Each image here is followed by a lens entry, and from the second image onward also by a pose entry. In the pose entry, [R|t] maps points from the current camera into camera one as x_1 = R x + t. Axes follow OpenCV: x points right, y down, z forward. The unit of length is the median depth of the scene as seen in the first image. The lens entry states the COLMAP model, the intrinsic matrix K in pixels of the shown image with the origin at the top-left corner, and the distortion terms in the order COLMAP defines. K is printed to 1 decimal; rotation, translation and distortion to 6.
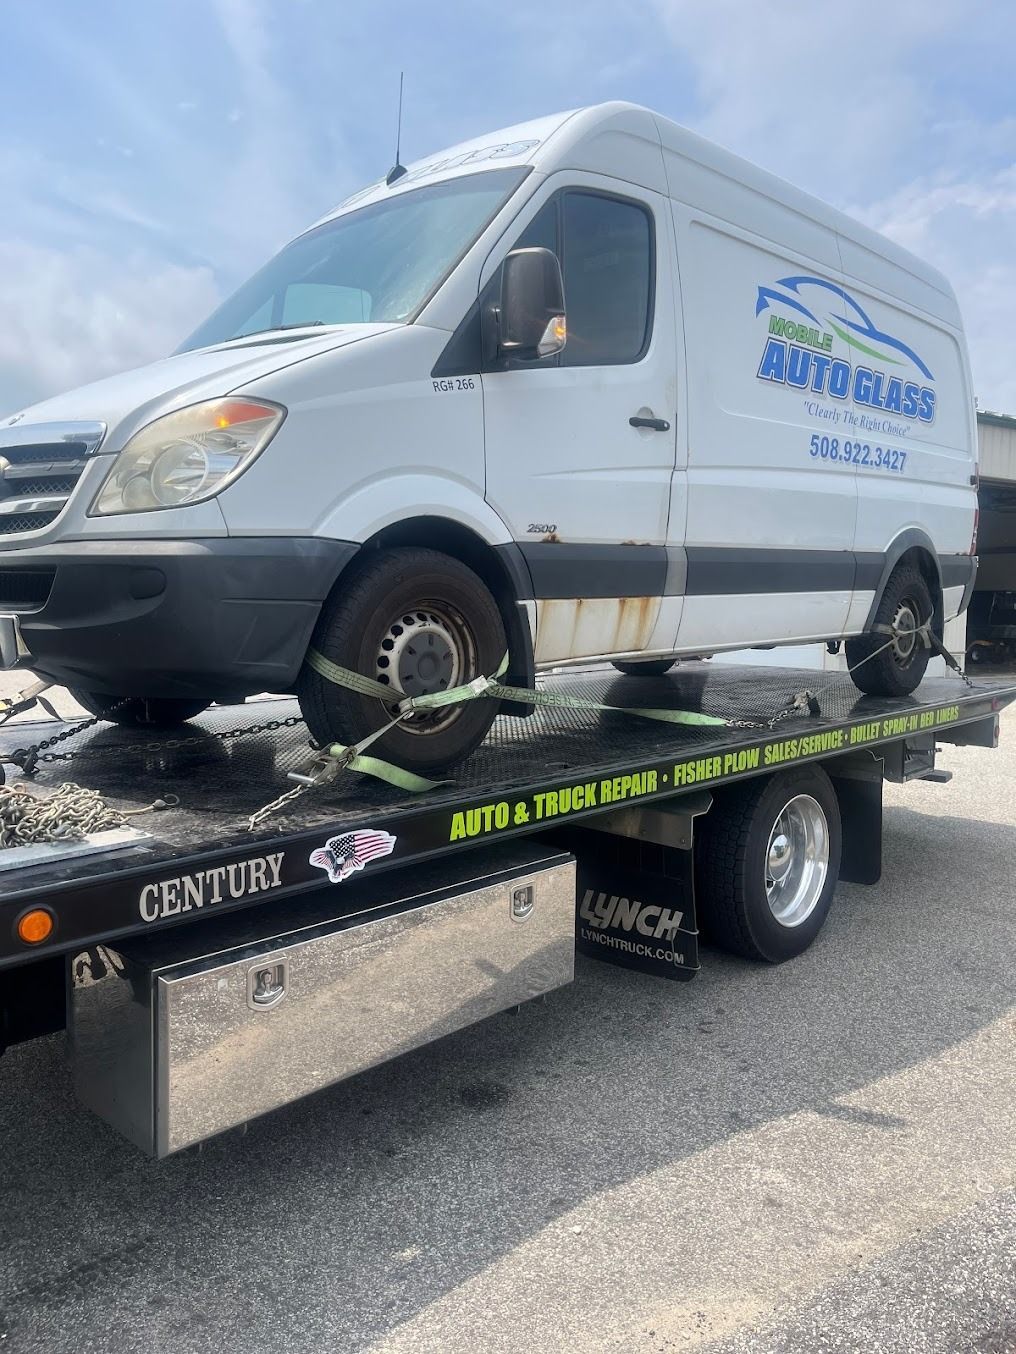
lens RADIAL K [[1024.1, 0, 508.0], [0, 1024.1, 677.0], [0, 0, 1]] dist [0.121306, -0.215973]
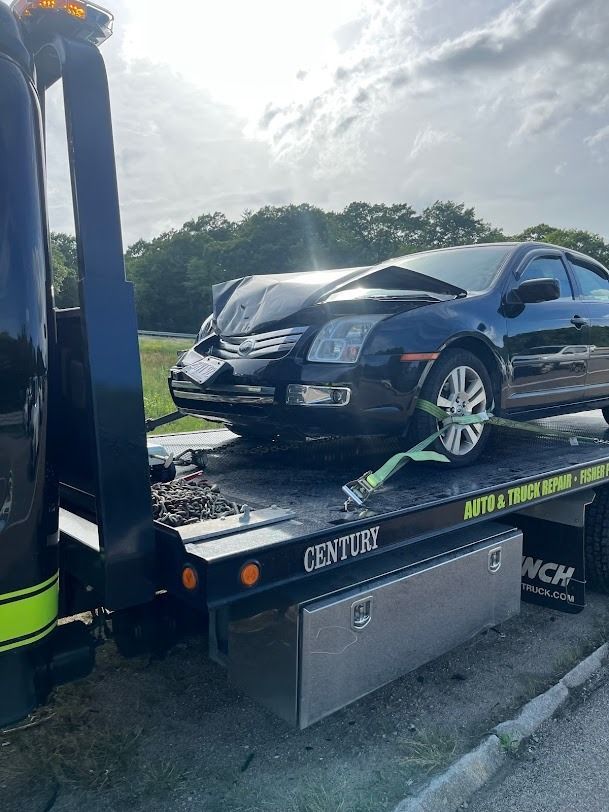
lens RADIAL K [[614.2, 0, 304.5], [0, 614.2, 406.0], [0, 0, 1]] dist [0.121306, -0.215973]
pose [[0.997866, 0.008232, -0.064780, -0.202263], [-0.008827, 0.999921, -0.008912, 0.004755], [0.064702, 0.009465, 0.997860, 0.080359]]
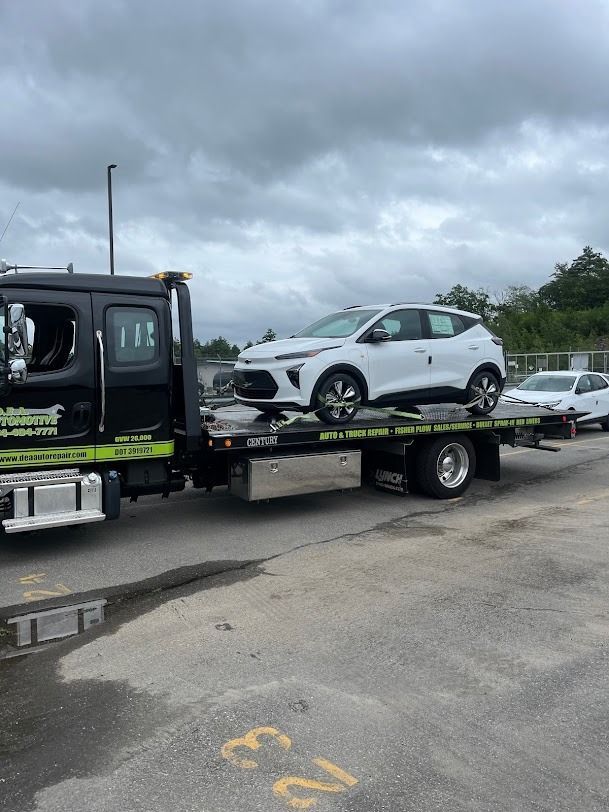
lens RADIAL K [[614.2, 0, 304.5], [0, 614.2, 406.0], [0, 0, 1]] dist [0.121306, -0.215973]
pose [[0.972965, 0.023411, -0.229765, 0.376660], [-0.026223, 0.999614, -0.009193, 0.046816], [0.229461, 0.014970, 0.973203, -1.163872]]
